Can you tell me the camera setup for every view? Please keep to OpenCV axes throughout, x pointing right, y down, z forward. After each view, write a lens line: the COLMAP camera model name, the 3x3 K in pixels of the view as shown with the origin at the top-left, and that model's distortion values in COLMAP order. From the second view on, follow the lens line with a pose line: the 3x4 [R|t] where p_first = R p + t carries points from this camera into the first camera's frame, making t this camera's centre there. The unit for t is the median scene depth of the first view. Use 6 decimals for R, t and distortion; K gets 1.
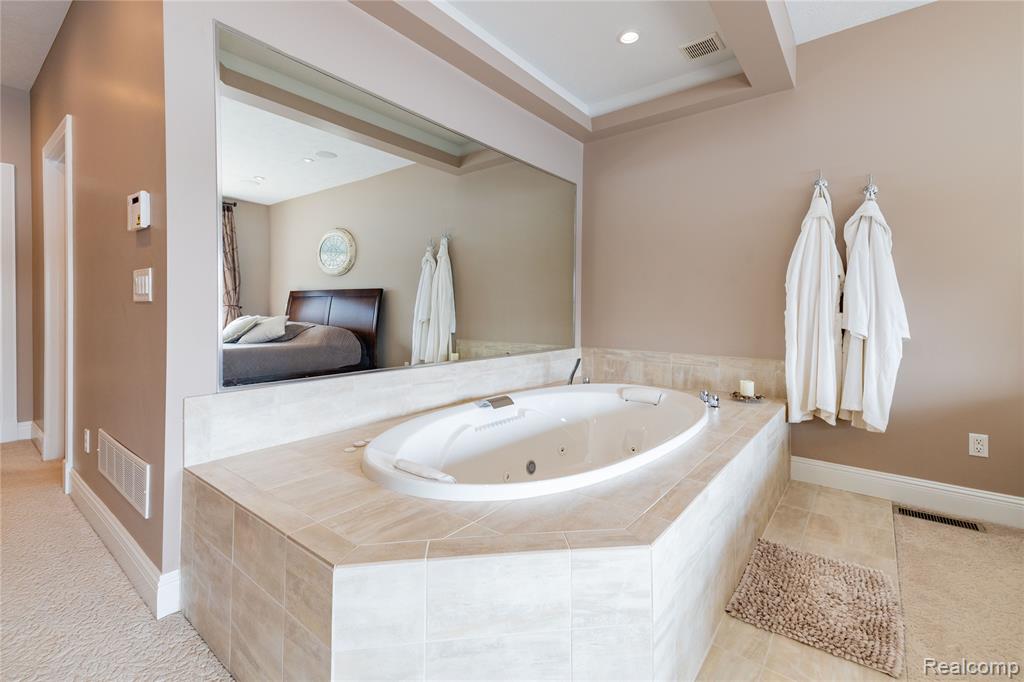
lens RADIAL K [[444.3, 0, 508.5], [0, 444.3, 316.0], [0, 0, 1]] dist [0.025118, -0.000142]
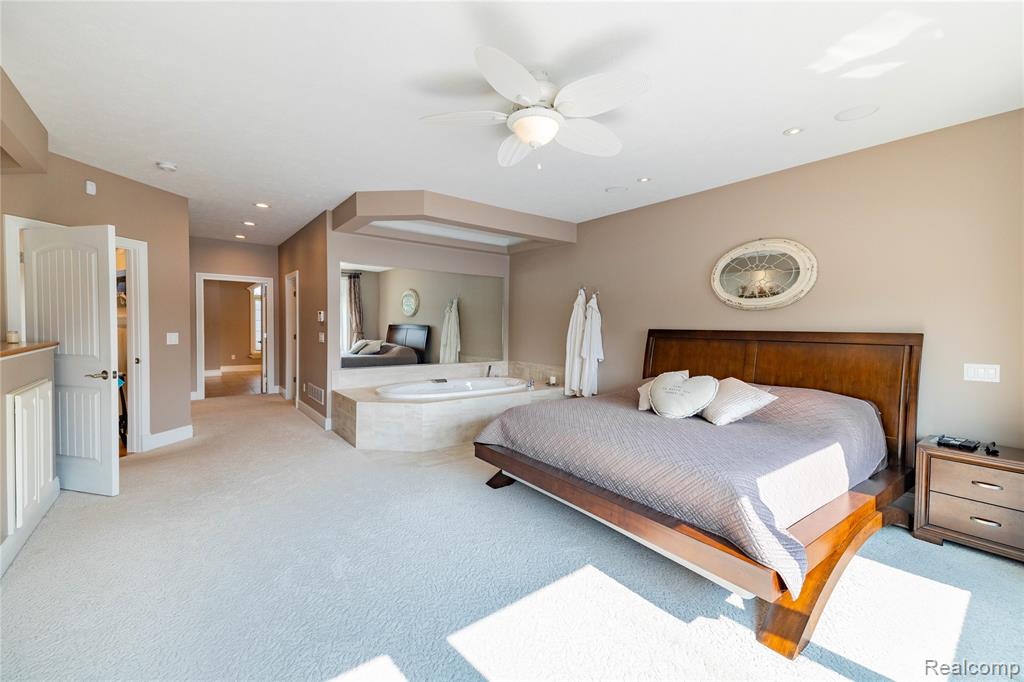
lens RADIAL K [[429.9, 0, 492.5], [0, 429.9, 337.9], [0, 0, 1]] dist [0.040446, -0.008752]
pose [[0.959865, 0.010877, -0.280252, 0.654623], [-0.006847, 0.999859, 0.015356, -0.059766], [0.280380, -0.012821, 0.959804, -0.863103]]
